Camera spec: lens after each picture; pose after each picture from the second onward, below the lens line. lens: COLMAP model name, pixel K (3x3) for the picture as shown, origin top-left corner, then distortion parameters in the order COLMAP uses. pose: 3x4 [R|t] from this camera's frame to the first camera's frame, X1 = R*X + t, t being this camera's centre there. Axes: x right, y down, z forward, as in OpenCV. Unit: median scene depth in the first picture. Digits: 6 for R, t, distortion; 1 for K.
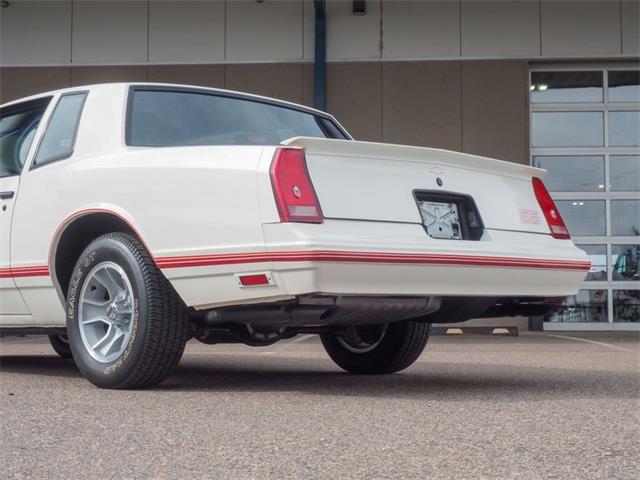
lens RADIAL K [[1203.4, 0, 319.0], [0, 1203.4, 238.8], [0, 0, 1]] dist [-0.014298, -0.099304]
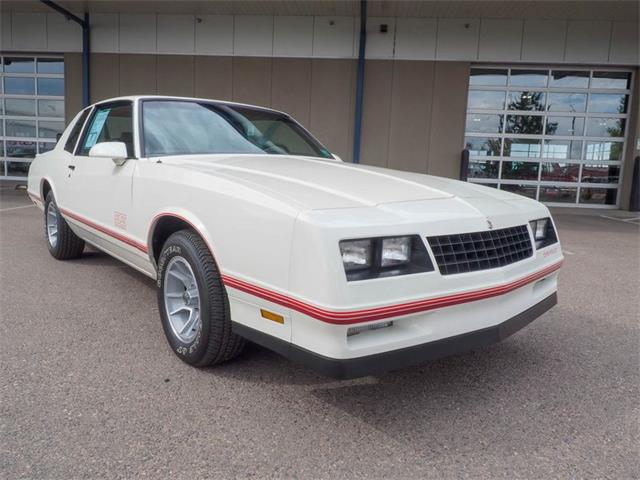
lens RADIAL K [[489.1, 0, 319.4], [0, 489.1, 237.1], [0, 0, 1]] dist [-0.002216, -0.001077]
pose [[0.998414, 0.048677, -0.028297, -0.091825], [-0.041480, 0.975746, 0.214942, -0.100845], [0.038074, -0.213427, 0.976217, 0.514689]]
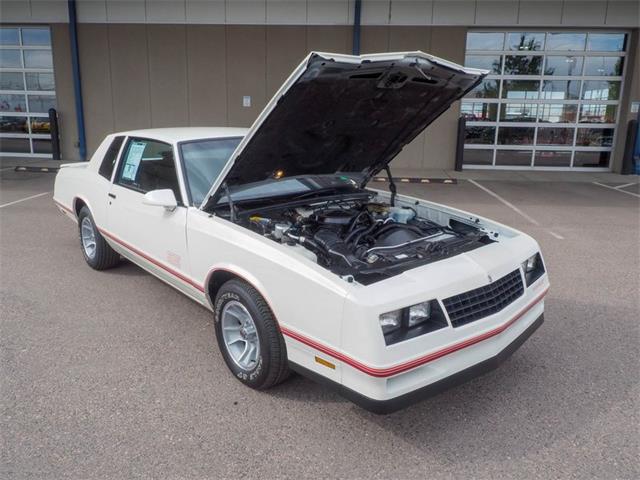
lens RADIAL K [[503.6, 0, 321.6], [0, 503.6, 235.0], [0, 0, 1]] dist [0.000621, -0.000829]
pose [[0.999759, 0.021831, -0.002366, -0.137803], [-0.020037, 0.951005, 0.308527, -0.229249], [0.008985, -0.308405, 0.951213, 0.430651]]
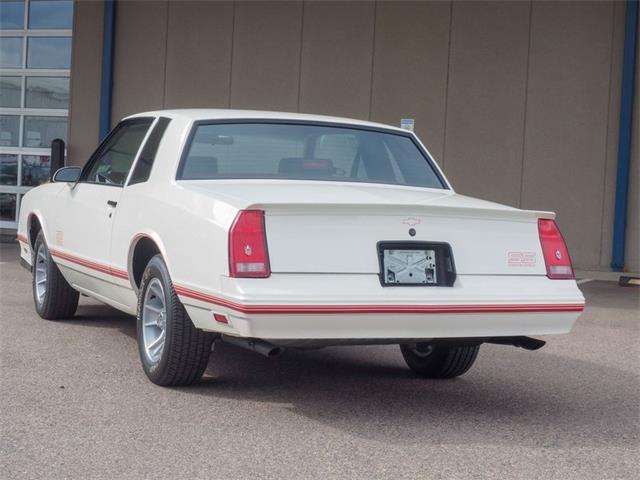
lens RADIAL K [[1354.8, 0, 319.4], [0, 1354.8, 240.5], [0, 0, 1]] dist [-0.025073, -0.018840]
pose [[0.938371, 0.058552, -0.340633, 0.416465], [-0.023196, 0.993993, 0.106959, -0.160080], [0.344850, -0.092466, 0.934092, -0.186501]]
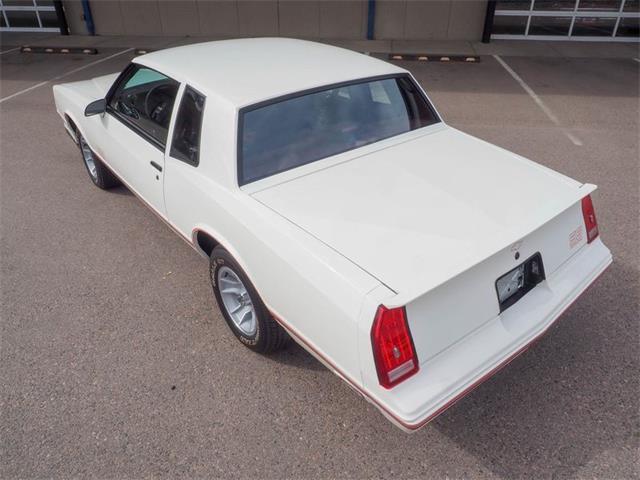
lens RADIAL K [[470.4, 0, 322.5], [0, 470.4, 240.5], [0, 0, 1]] dist [-0.010845, -0.000178]
pose [[0.997399, 0.038074, -0.061199, -0.050198], [0.004780, 0.812281, 0.583247, -0.292434], [0.071918, -0.582023, 0.809986, 0.599827]]
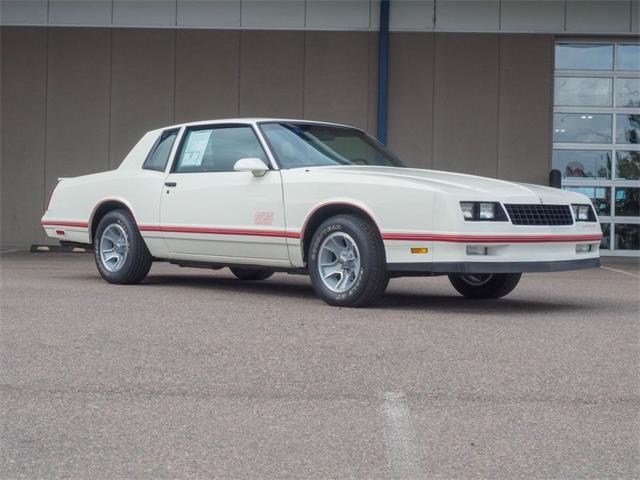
lens RADIAL K [[1203.4, 0, 319.0], [0, 1203.4, 238.8], [0, 0, 1]] dist [-0.014298, -0.099304]
pose [[0.999107, 0.020036, 0.037206, -0.317322], [-0.022959, 0.996539, 0.079893, -0.101477], [-0.035476, -0.080676, 0.996109, -0.669038]]
